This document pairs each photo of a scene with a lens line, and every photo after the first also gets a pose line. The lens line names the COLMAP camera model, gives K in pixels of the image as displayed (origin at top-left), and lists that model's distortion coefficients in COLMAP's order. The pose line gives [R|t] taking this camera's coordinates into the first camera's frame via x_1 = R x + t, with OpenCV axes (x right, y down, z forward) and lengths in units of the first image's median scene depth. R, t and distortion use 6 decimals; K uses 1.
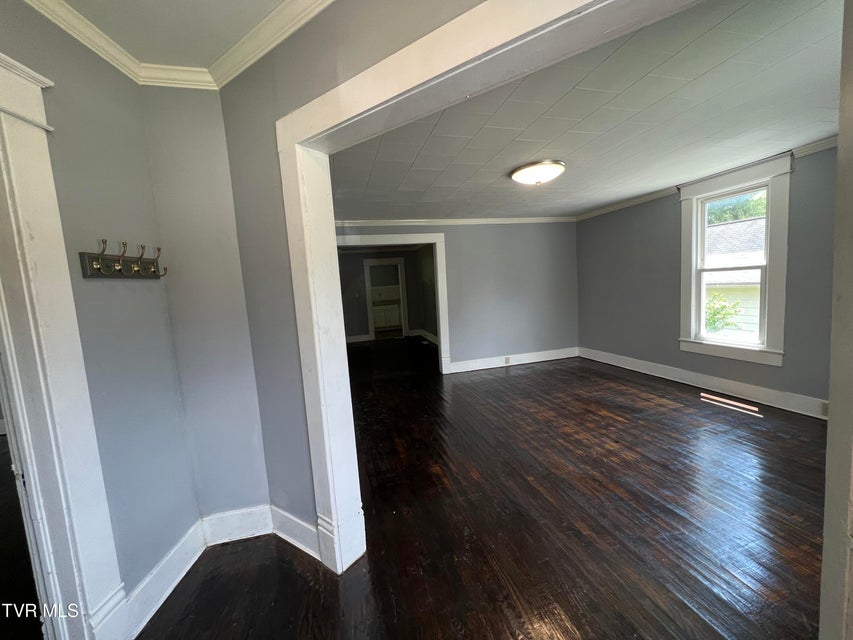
lens RADIAL K [[339.8, 0, 424.6], [0, 339.8, 318.5], [0, 0, 1]] dist [0.000647, -0.000993]
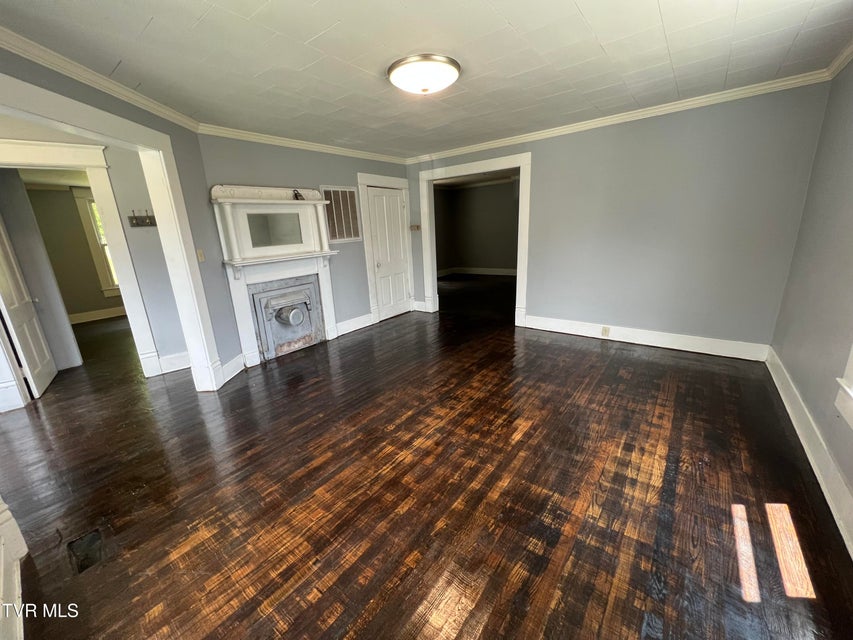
lens RADIAL K [[339.8, 0, 425.0], [0, 339.8, 319.6], [0, 0, 1]] dist [0.000647, -0.000993]
pose [[0.602349, 0.245368, -0.759585, 0.979756], [-0.066098, 0.963648, 0.258870, -0.107312], [0.795491, -0.105723, 0.596671, 0.488184]]
